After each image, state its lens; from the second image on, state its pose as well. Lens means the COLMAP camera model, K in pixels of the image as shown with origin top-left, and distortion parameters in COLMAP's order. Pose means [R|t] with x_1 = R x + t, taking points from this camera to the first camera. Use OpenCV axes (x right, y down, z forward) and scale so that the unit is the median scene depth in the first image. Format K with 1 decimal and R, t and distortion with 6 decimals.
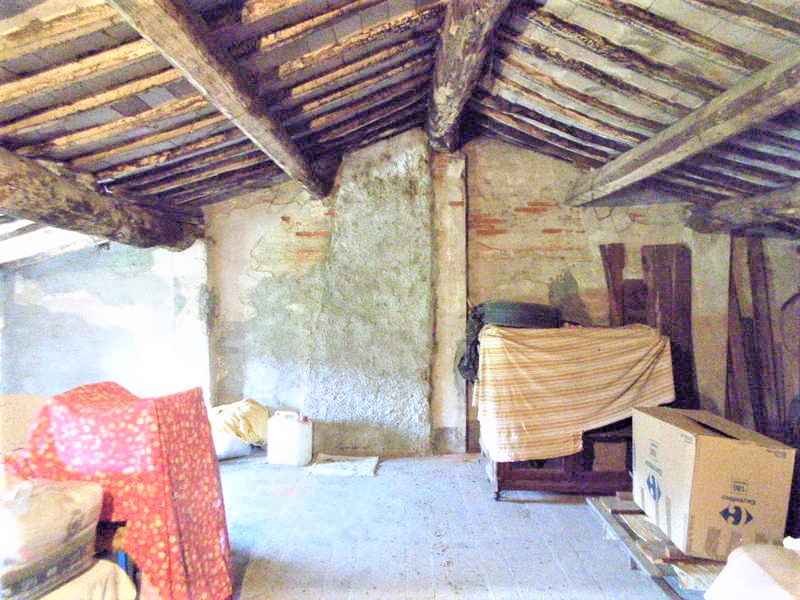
lens RADIAL K [[527.5, 0, 396.4], [0, 527.5, 297.6], [0, 0, 1]] dist [0.008083, -0.005128]
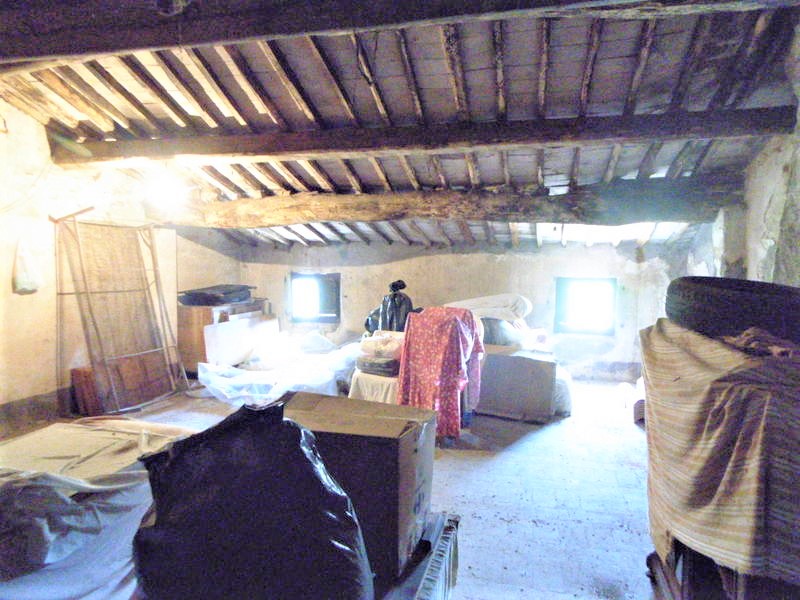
lens RADIAL K [[527.5, 0, 396.4], [0, 527.5, 297.6], [0, 0, 1]] dist [0.008083, -0.005128]
pose [[-0.244444, 0.071329, -0.967036, 1.226960], [-0.028409, 0.996336, 0.080672, -0.018265], [0.969247, 0.047193, -0.241522, 1.176793]]
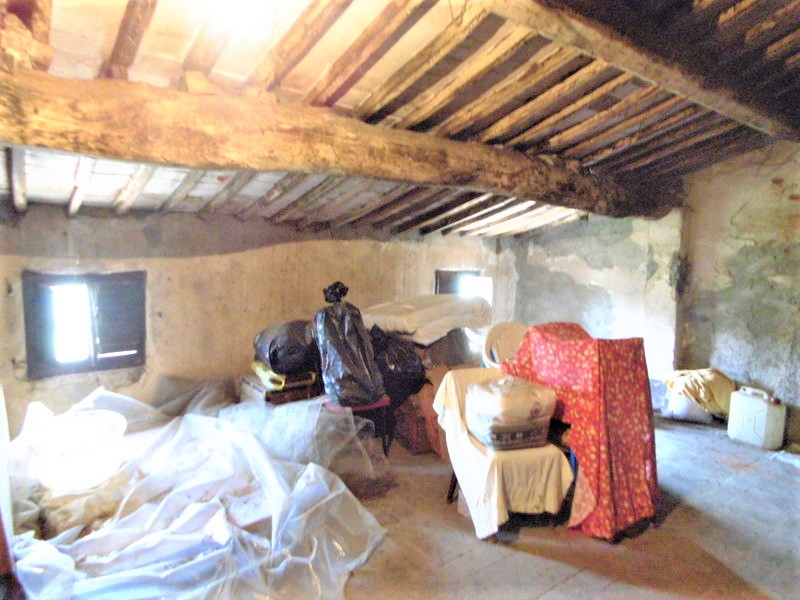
lens RADIAL K [[527.5, 0, 396.4], [0, 527.5, 297.6], [0, 0, 1]] dist [0.008083, -0.005128]
pose [[0.629458, 0.089213, -0.771896, 0.175215], [-0.044892, 0.995903, 0.078495, 0.014097], [0.775737, -0.014757, 0.630884, -0.151182]]
